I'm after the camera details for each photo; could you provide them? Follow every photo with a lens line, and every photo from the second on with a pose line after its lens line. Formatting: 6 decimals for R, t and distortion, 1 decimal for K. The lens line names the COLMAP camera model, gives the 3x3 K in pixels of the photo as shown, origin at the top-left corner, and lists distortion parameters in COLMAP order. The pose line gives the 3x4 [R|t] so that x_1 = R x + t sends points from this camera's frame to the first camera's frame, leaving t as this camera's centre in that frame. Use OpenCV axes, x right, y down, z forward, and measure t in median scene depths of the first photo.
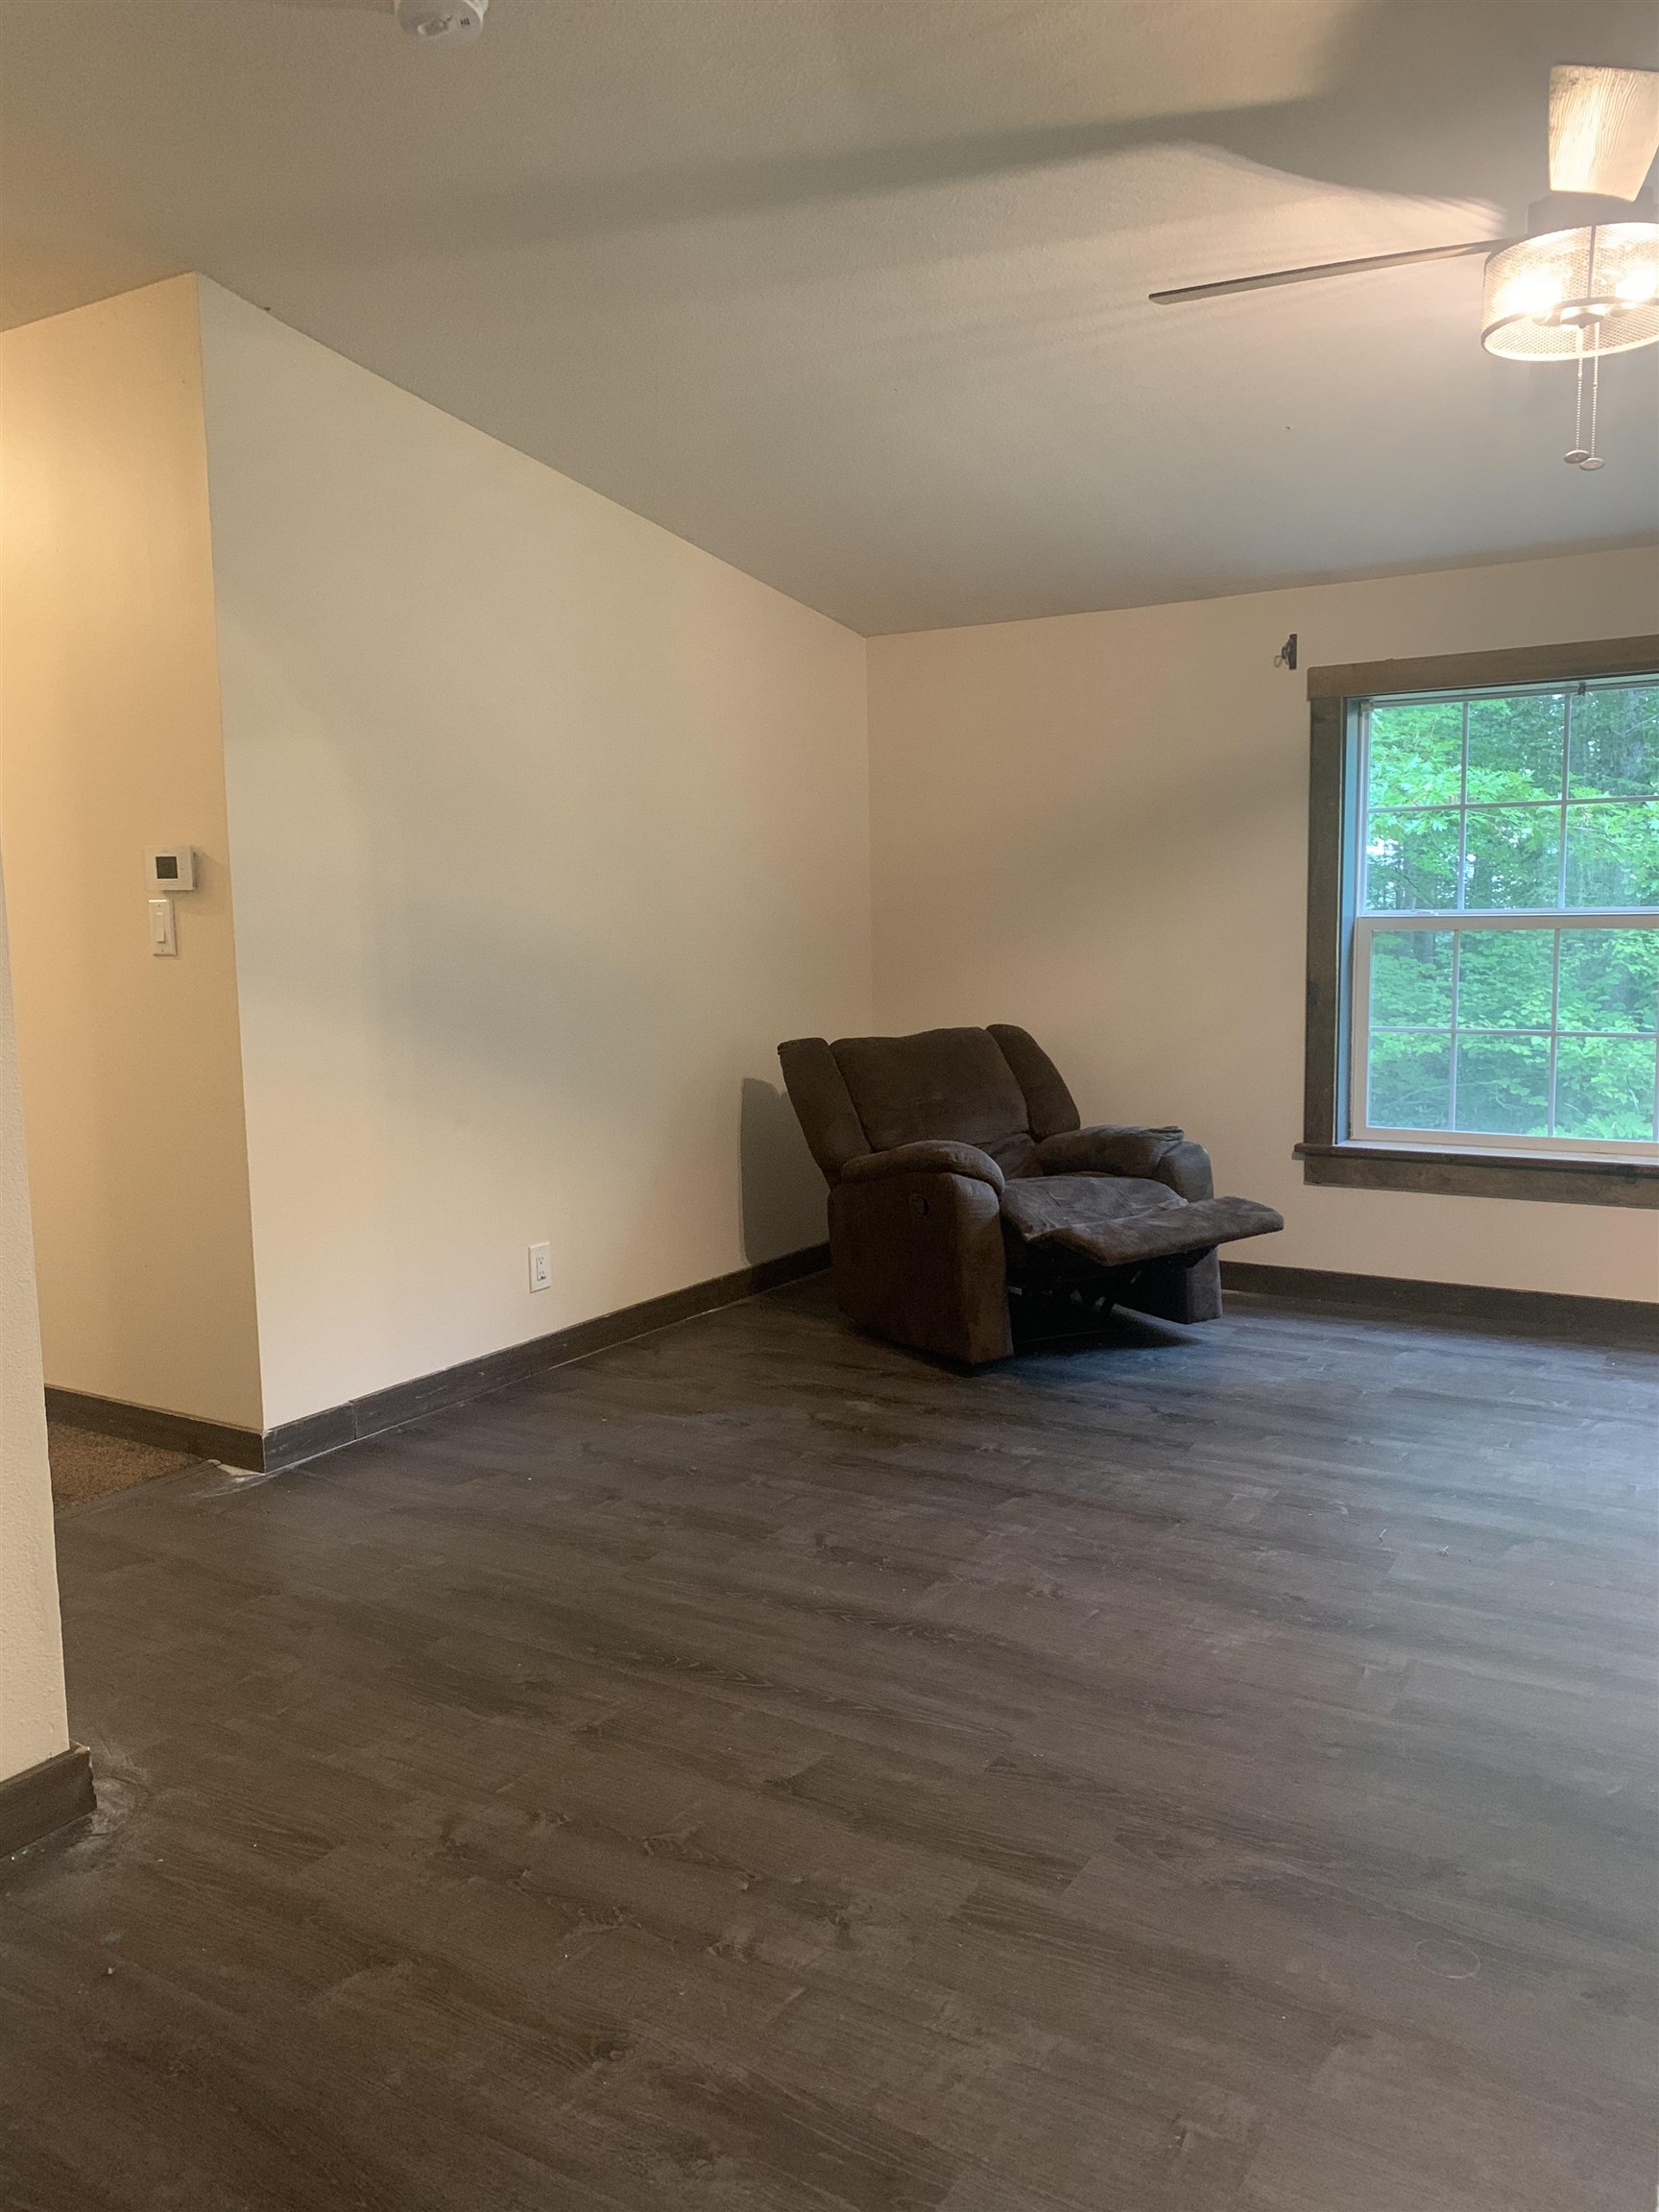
lens RADIAL K [[1690.7, 0, 824.1], [0, 1690.7, 1119.5], [0, 0, 1]] dist [0.053210, -0.051229]
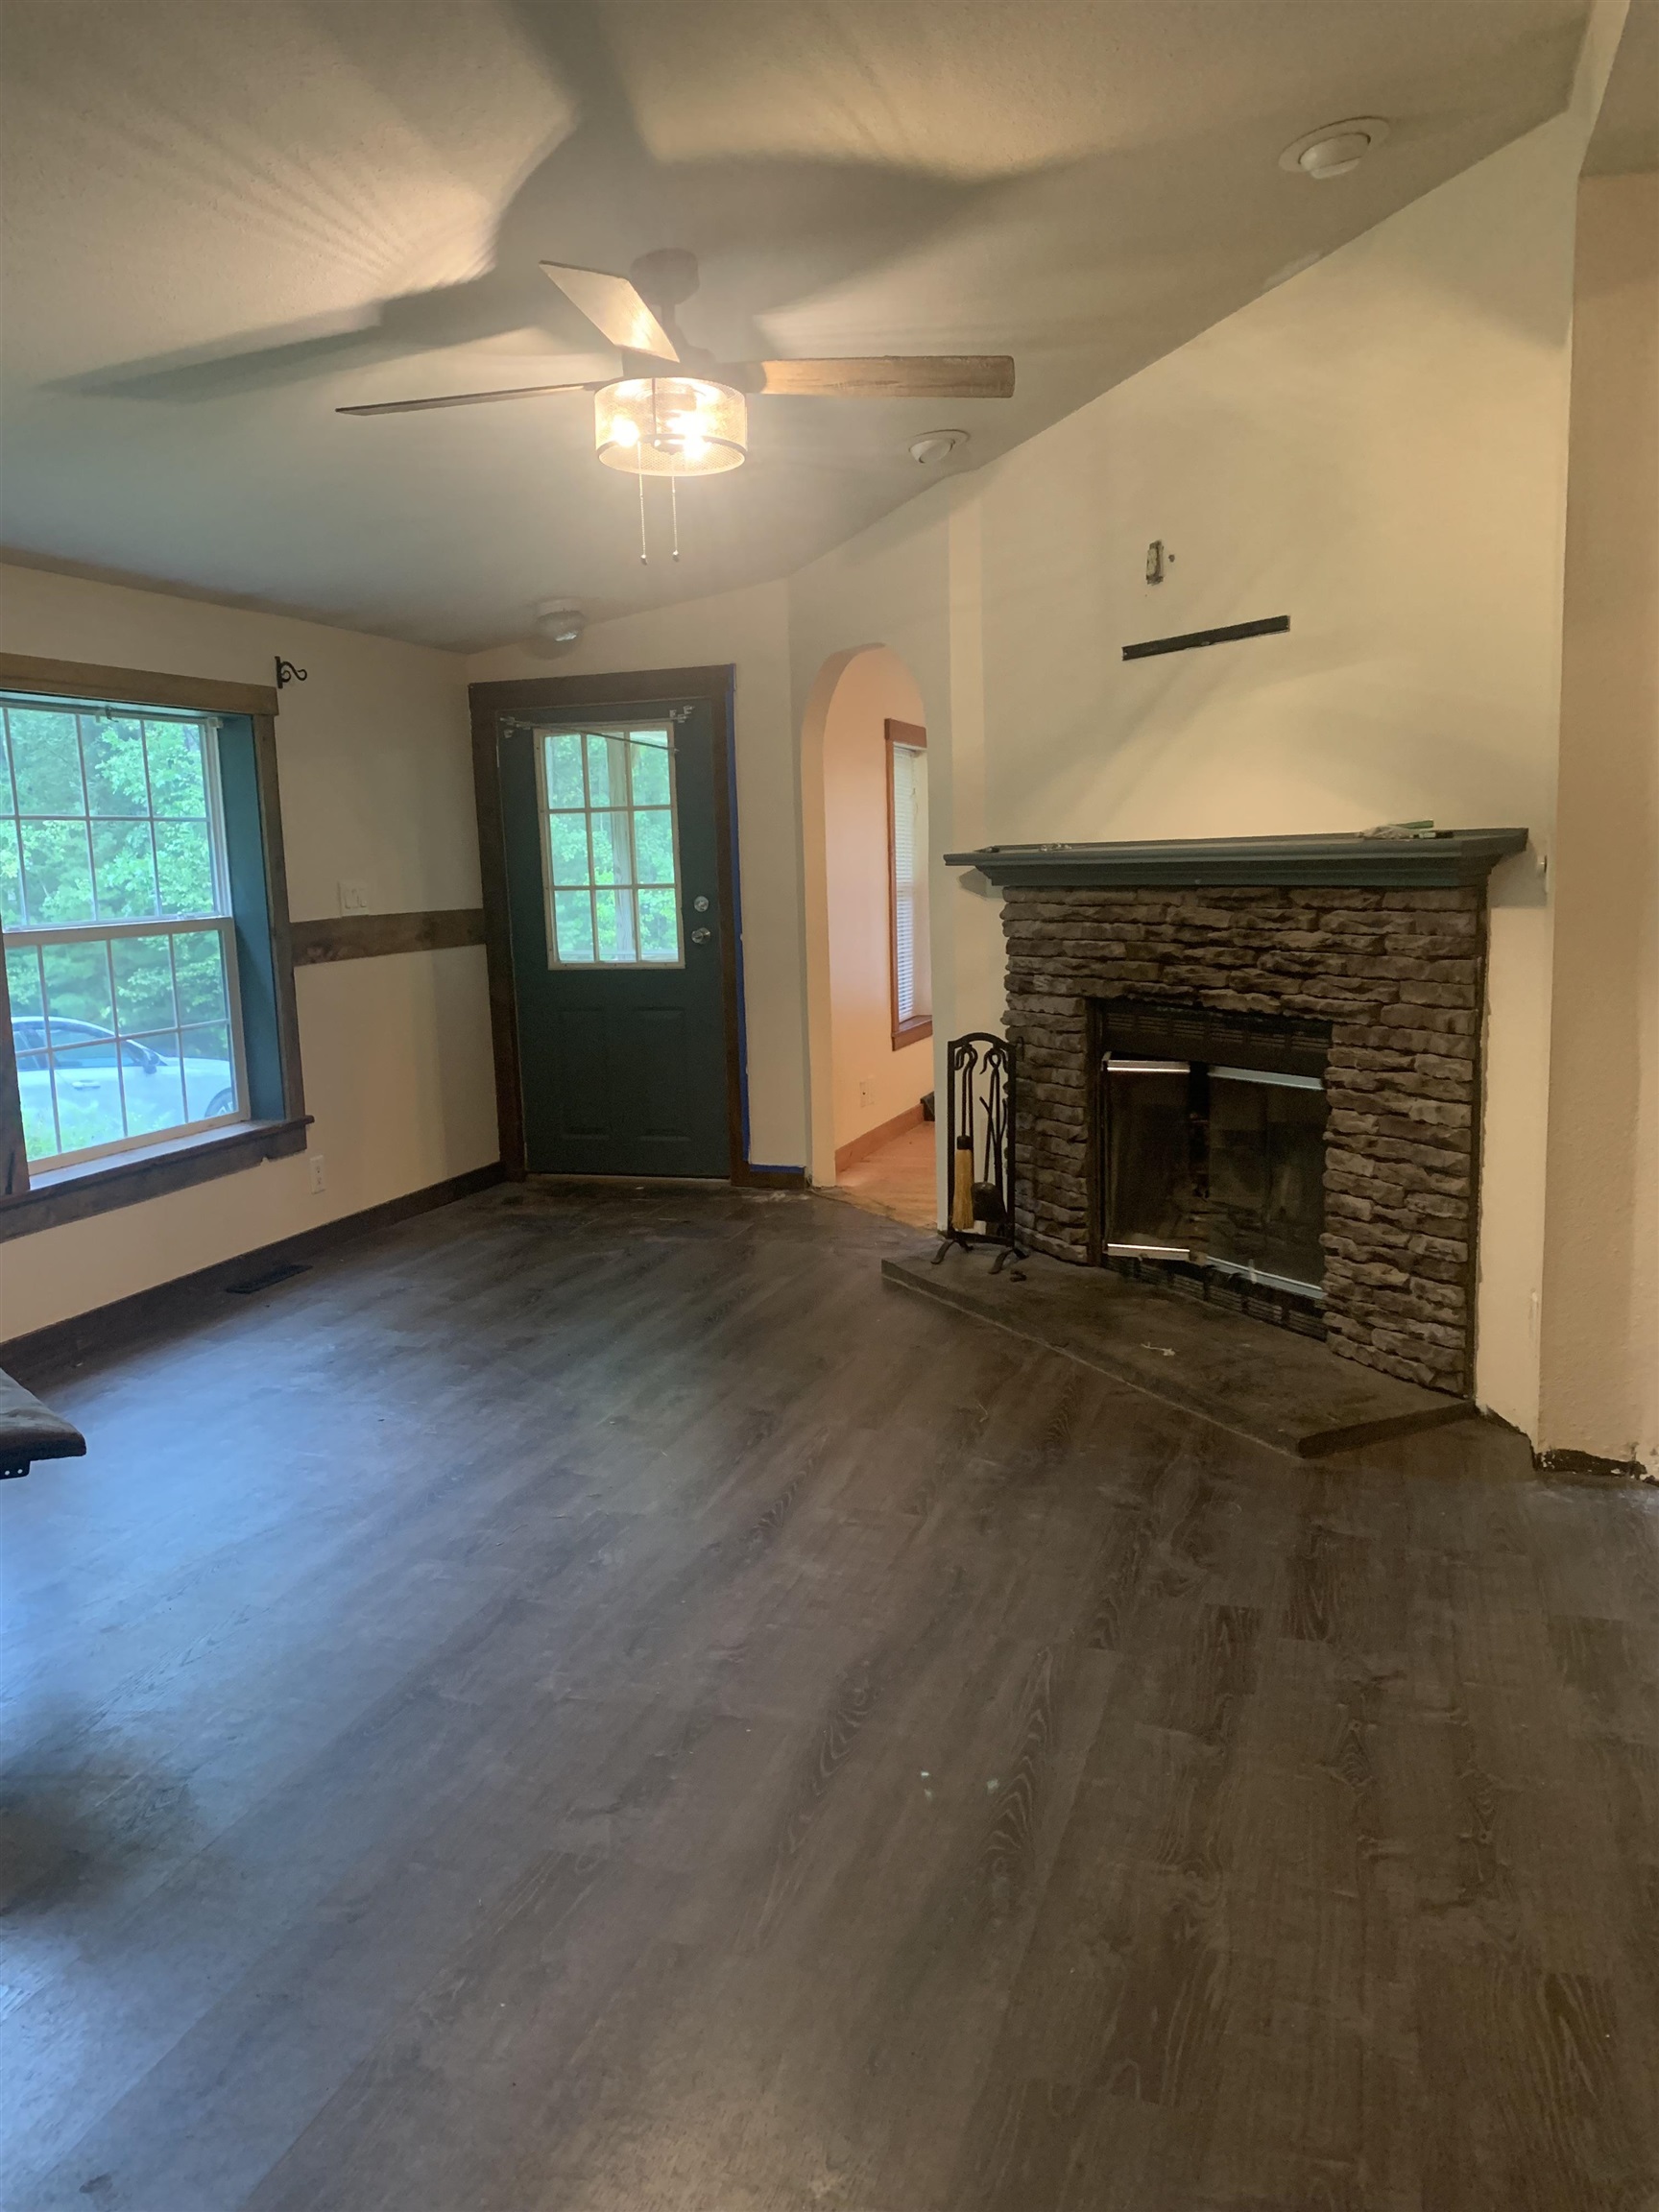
lens RADIAL K [[1690.7, 0, 829.0], [0, 1690.7, 1106.1], [0, 0, 1]] dist [0.053210, -0.051229]
pose [[-0.237579, -0.119502, 0.963989, -0.500631], [0.157774, 0.974478, 0.159687, -0.103442], [-0.958469, 0.190030, -0.212661, 0.734689]]
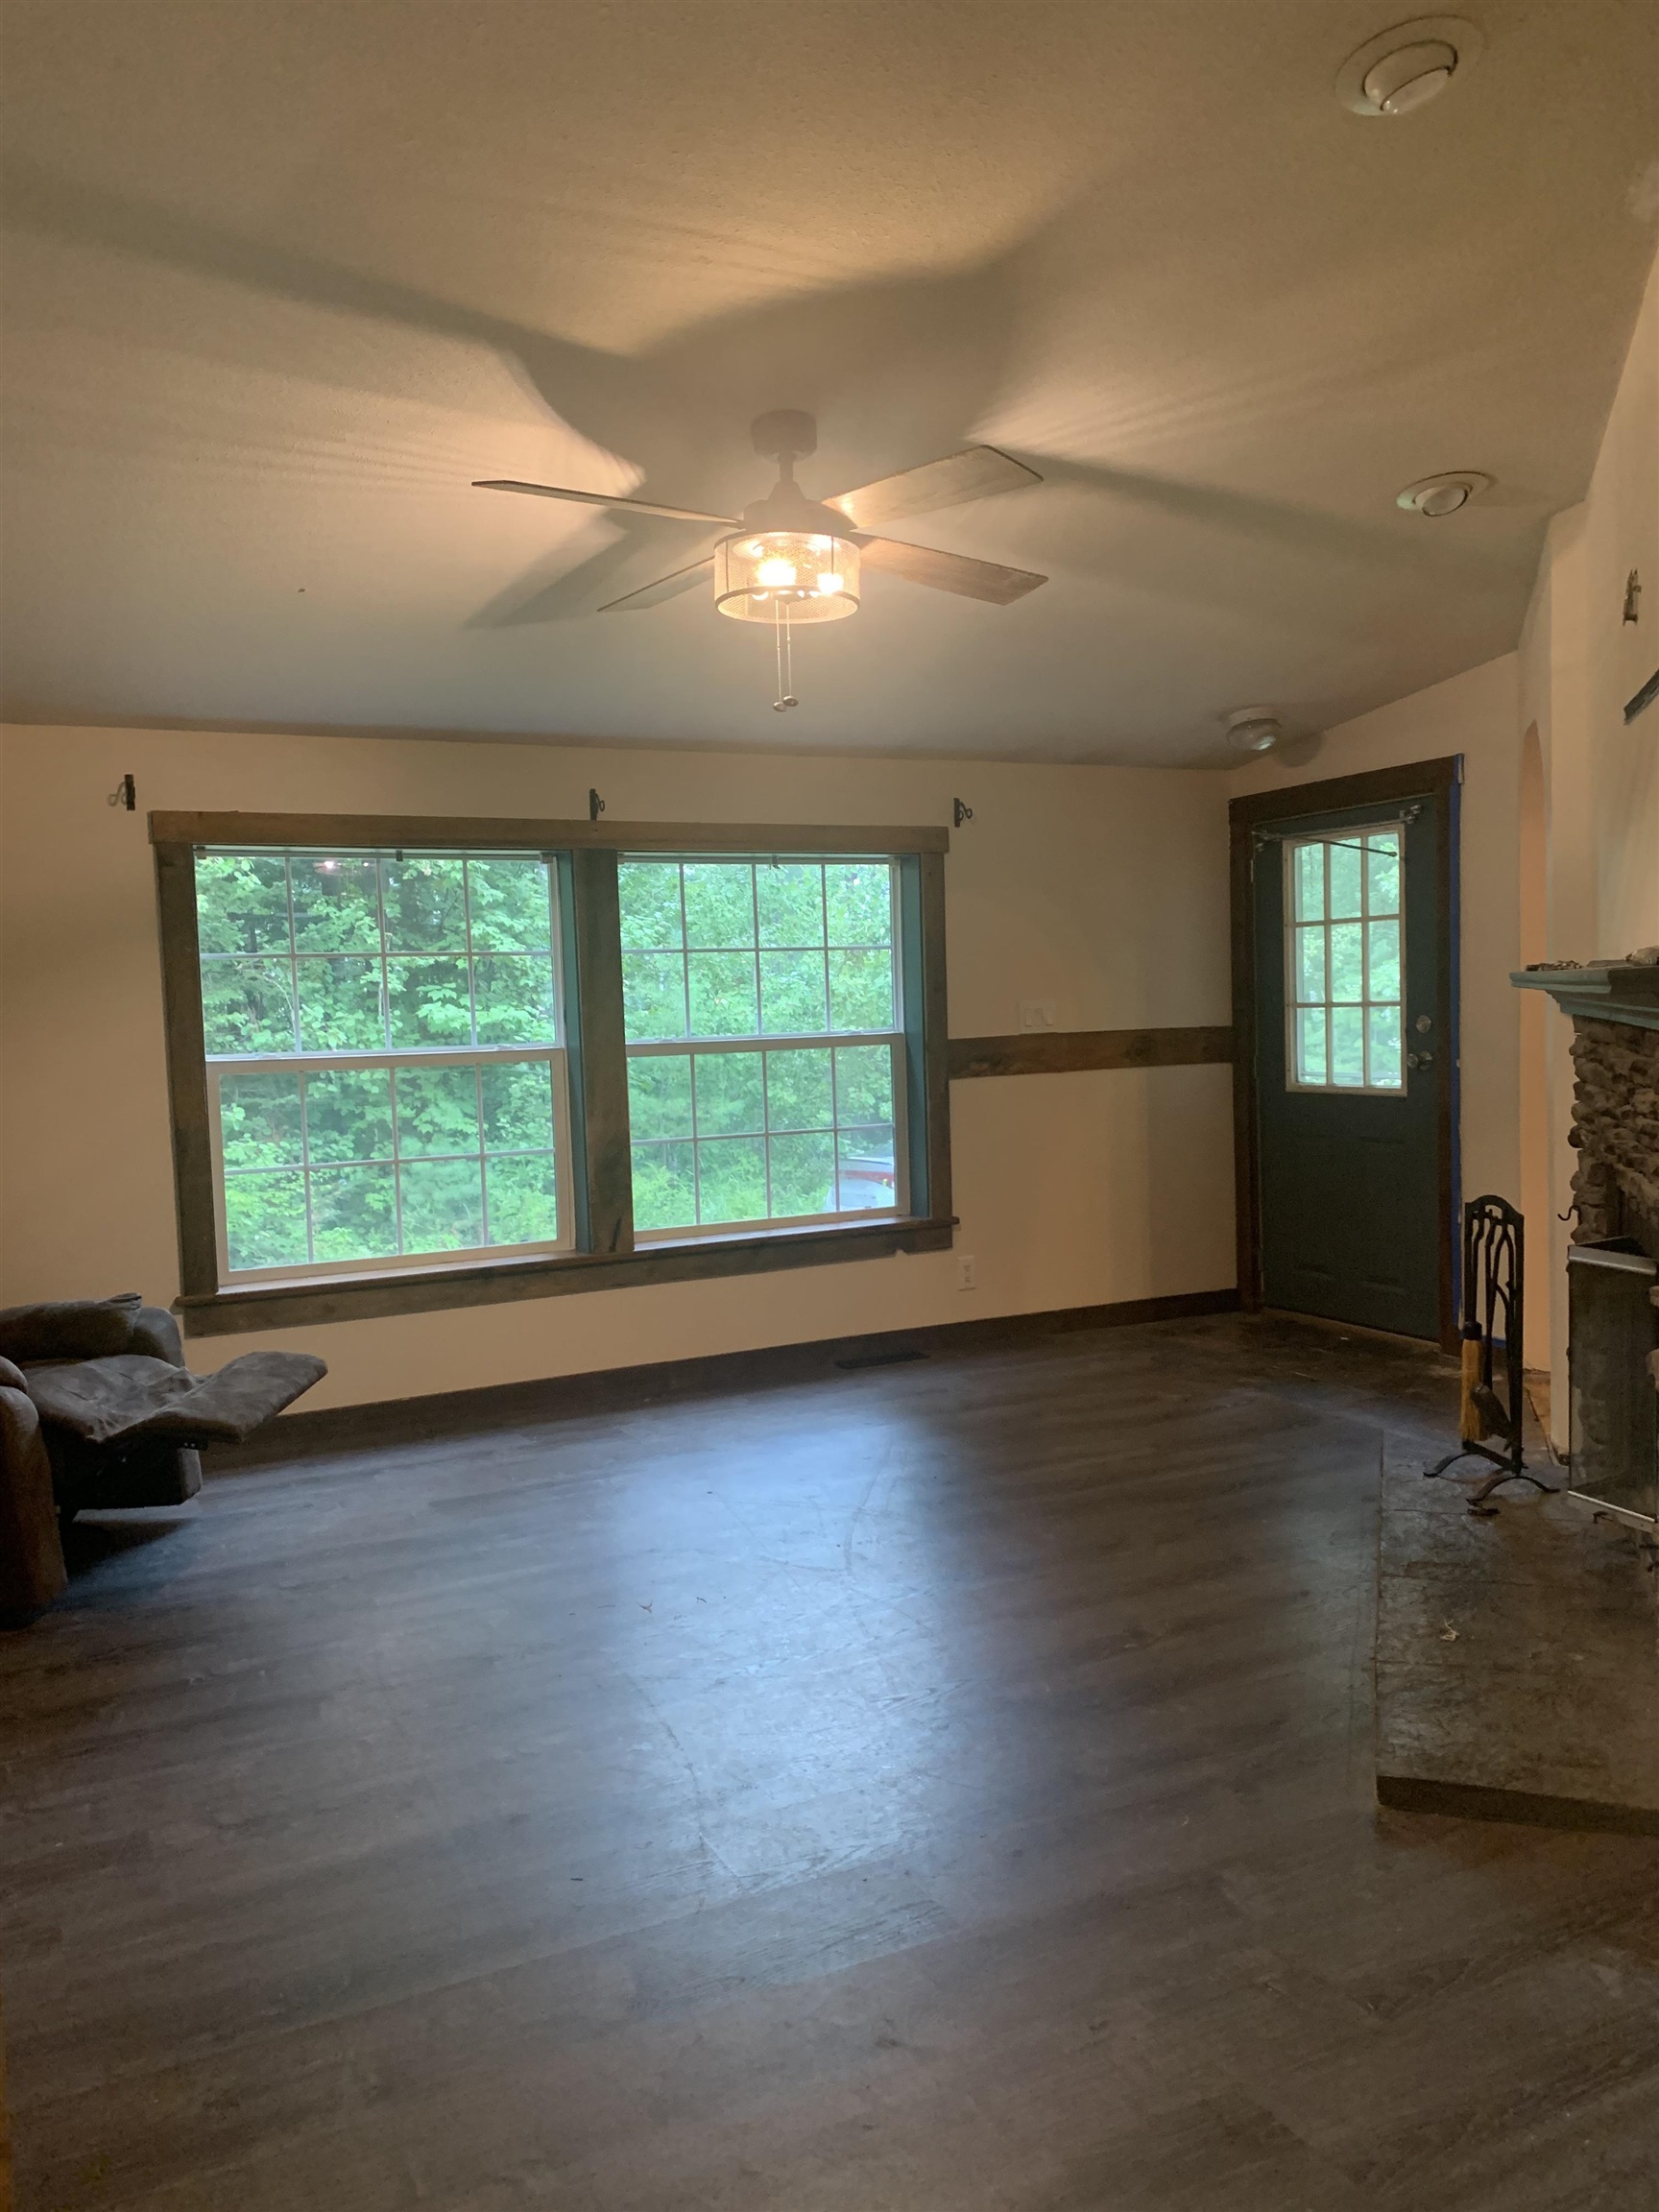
lens RADIAL K [[1690.7, 0, 815.1], [0, 1690.7, 1108.2], [0, 0, 1]] dist [0.053210, -0.051229]
pose [[0.527253, -0.053888, 0.847998, -0.390953], [0.130620, 0.991265, -0.018222, -0.031526], [-0.839608, 0.120373, 0.529687, 0.202173]]
